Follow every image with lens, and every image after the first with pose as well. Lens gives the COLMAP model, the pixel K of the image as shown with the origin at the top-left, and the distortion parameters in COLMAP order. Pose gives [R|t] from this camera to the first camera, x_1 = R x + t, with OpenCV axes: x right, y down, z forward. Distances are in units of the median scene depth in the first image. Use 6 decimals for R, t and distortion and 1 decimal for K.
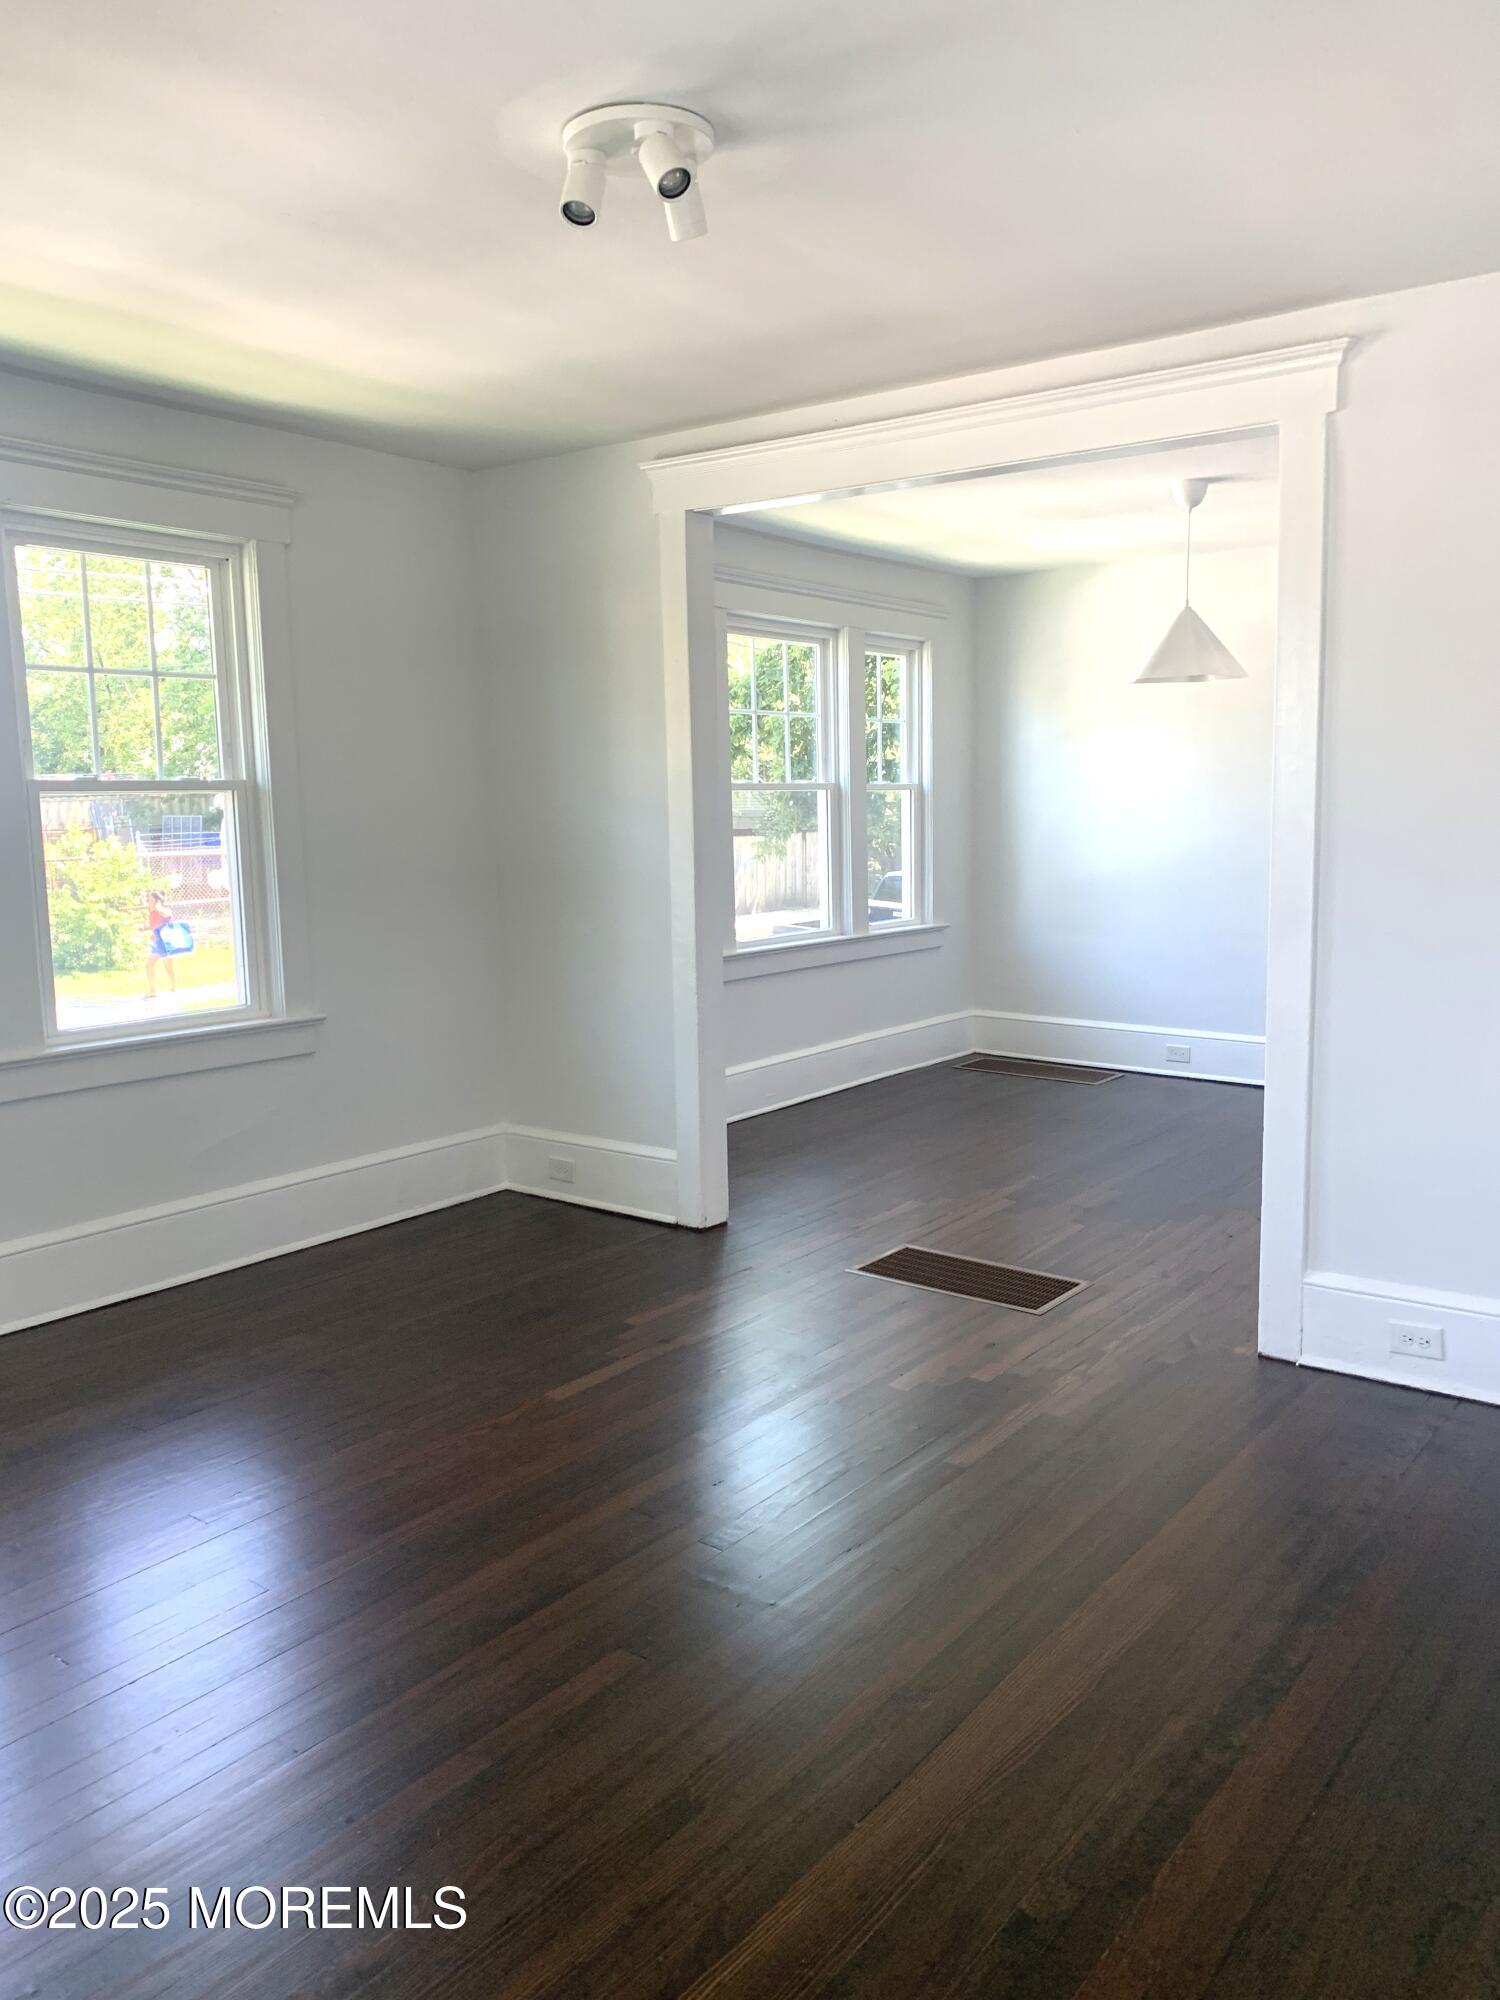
lens RADIAL K [[1512.2, 0, 750.0], [0, 1512.2, 1000.0], [0, 0, 1]] dist [-0.036316, 0.002384]
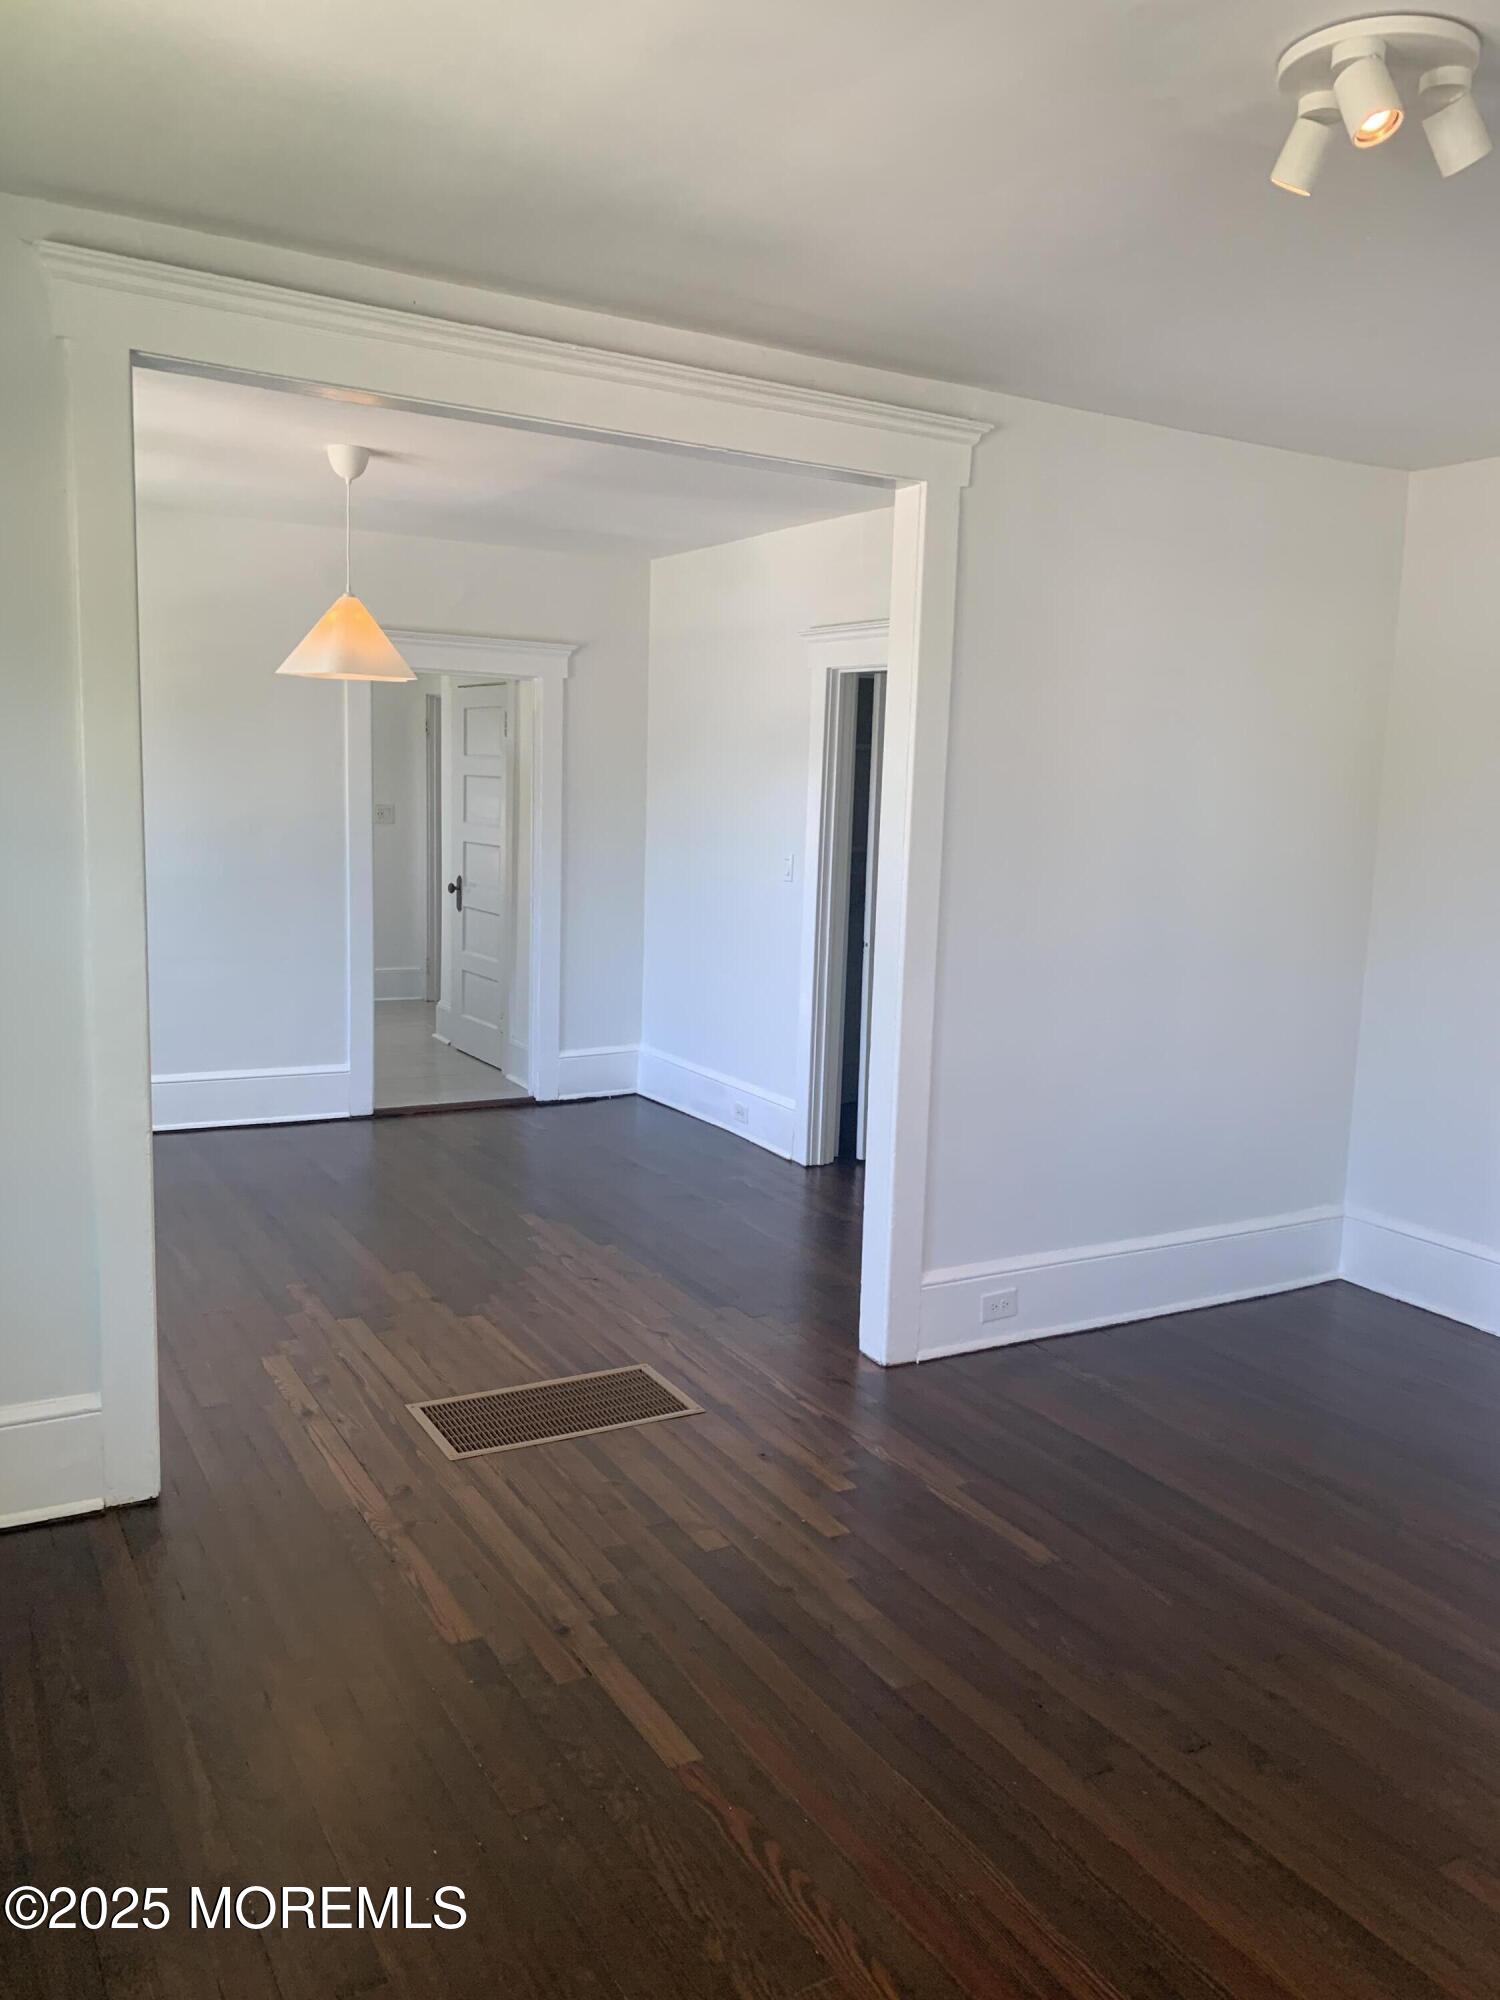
lens RADIAL K [[1512.2, 0, 750.0], [0, 1512.2, 1000.0], [0, 0, 1]] dist [-0.036316, 0.002384]
pose [[0.375333, -0.102686, 0.921184, -0.570355], [0.083860, 0.993530, 0.076582, -0.095662], [-0.923089, 0.048507, 0.381516, 0.595529]]
